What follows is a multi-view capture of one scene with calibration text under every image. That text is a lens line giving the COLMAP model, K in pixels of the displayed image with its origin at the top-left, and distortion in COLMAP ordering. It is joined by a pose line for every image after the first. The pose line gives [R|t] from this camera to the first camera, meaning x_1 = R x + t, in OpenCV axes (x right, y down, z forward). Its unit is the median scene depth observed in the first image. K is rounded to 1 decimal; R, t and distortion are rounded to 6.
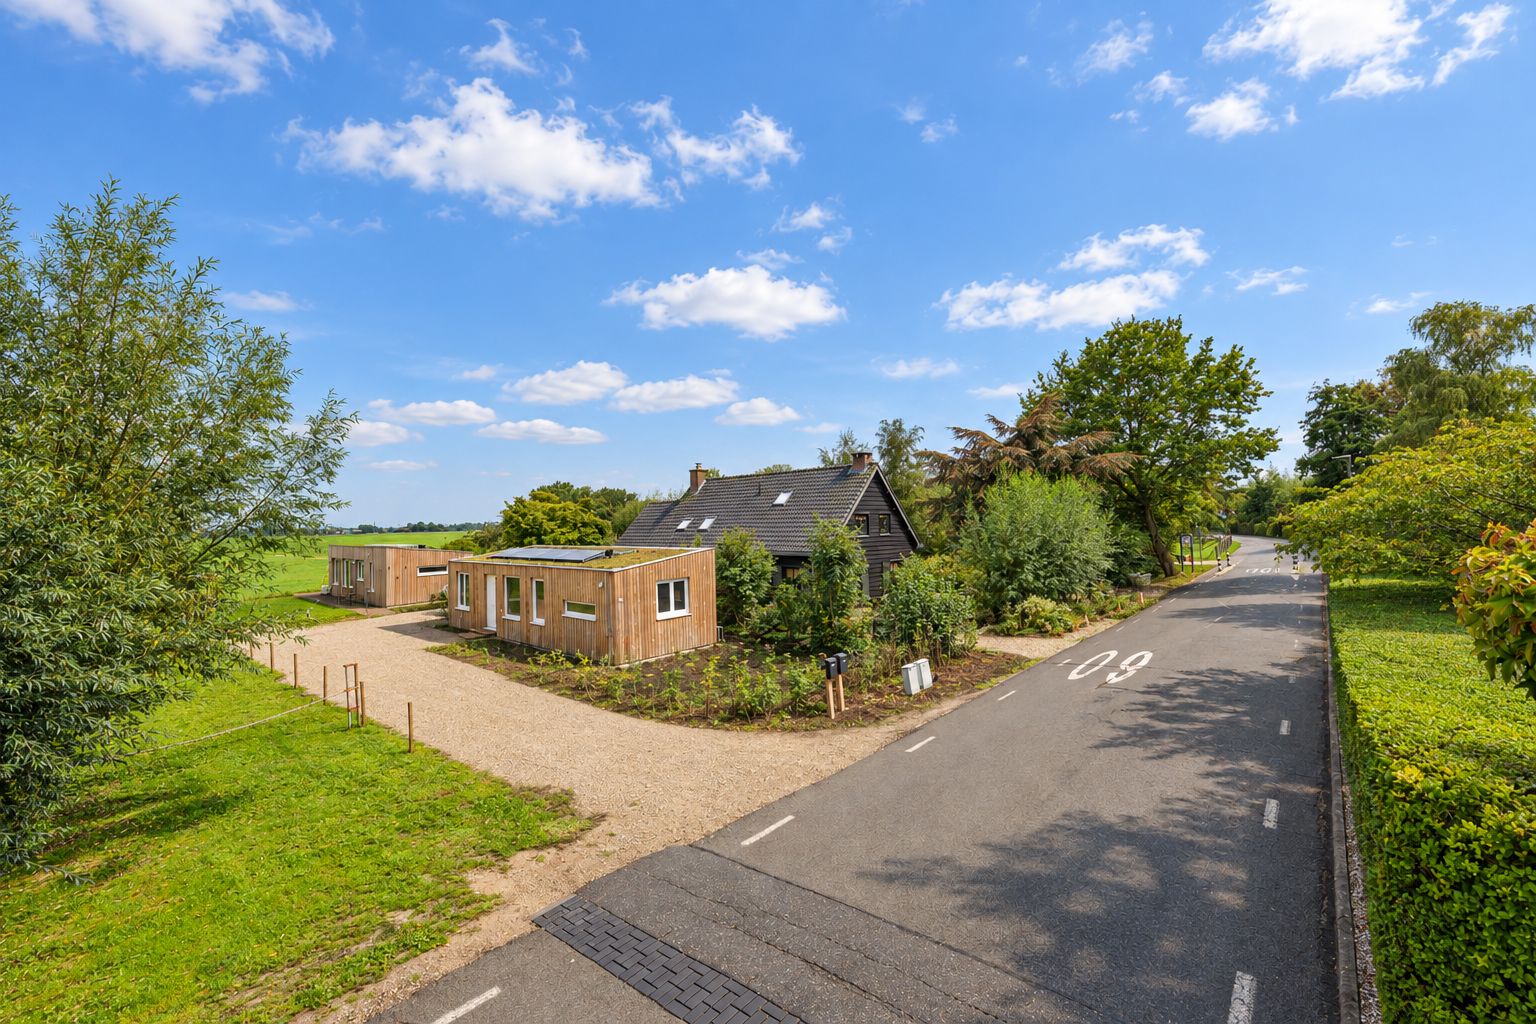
lens RADIAL K [[623.5, 0, 772.8], [0, 623.5, 518.6], [0, 0, 1]] dist [-0.011416, -0.000479]
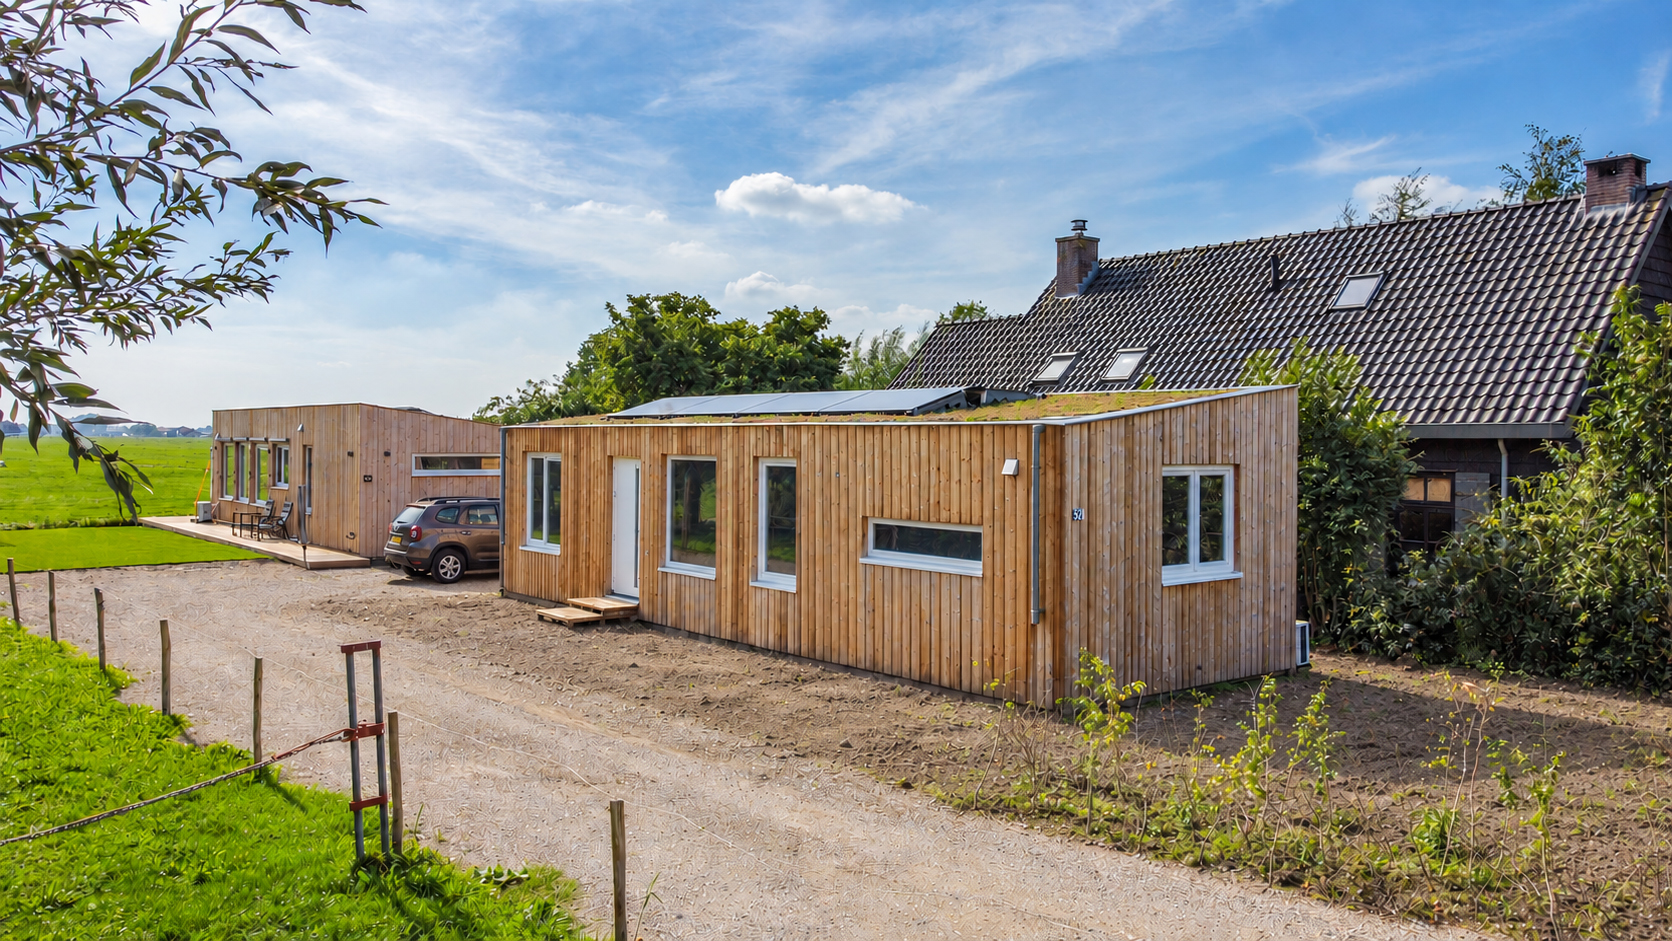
lens RADIAL K [[1297.0, 0, 841.3], [0, 1297.0, 464.0], [0, 0, 1]] dist [-0.006944, -0.003826]
pose [[0.988051, 0.037218, -0.149566, -0.155361], [-0.033418, 0.999054, 0.027841, 0.051302], [0.150460, -0.022510, 0.988360, 0.183363]]
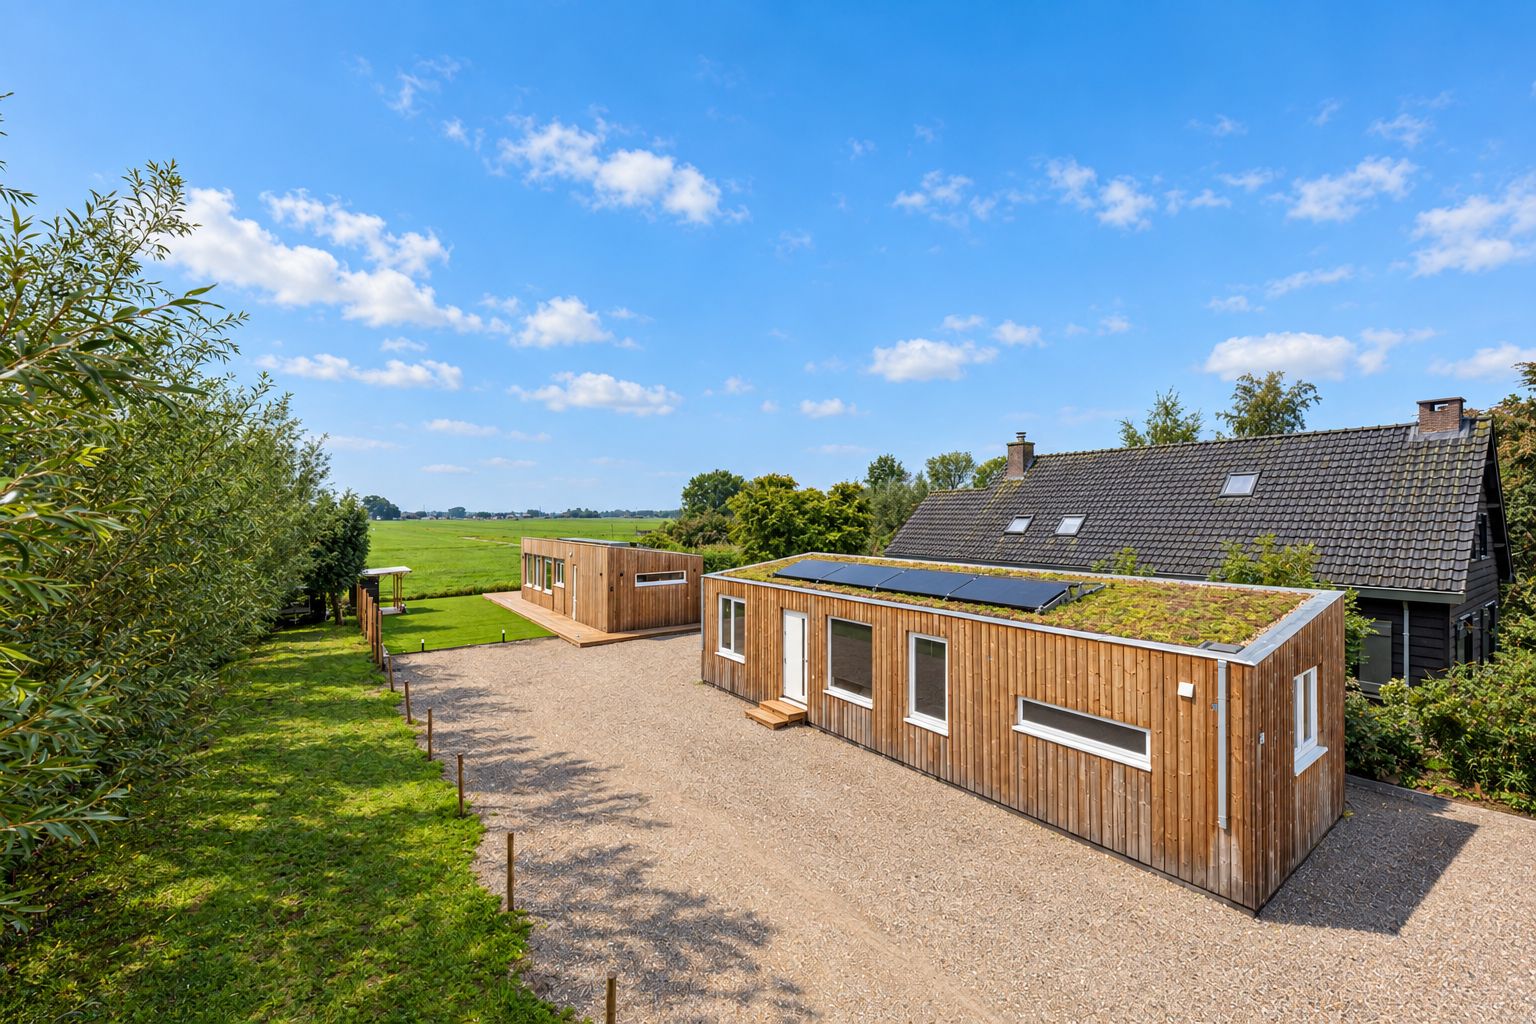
lens RADIAL K [[623.5, 0, 758.0], [0, 623.5, 514.1], [0, 0, 1]] dist [-0.011416, -0.000479]
pose [[0.973892, 0.023129, -0.225828, -0.268958], [-0.021735, 0.999726, 0.008659, -0.002790], [0.225967, -0.003524, 0.974129, 0.321067]]
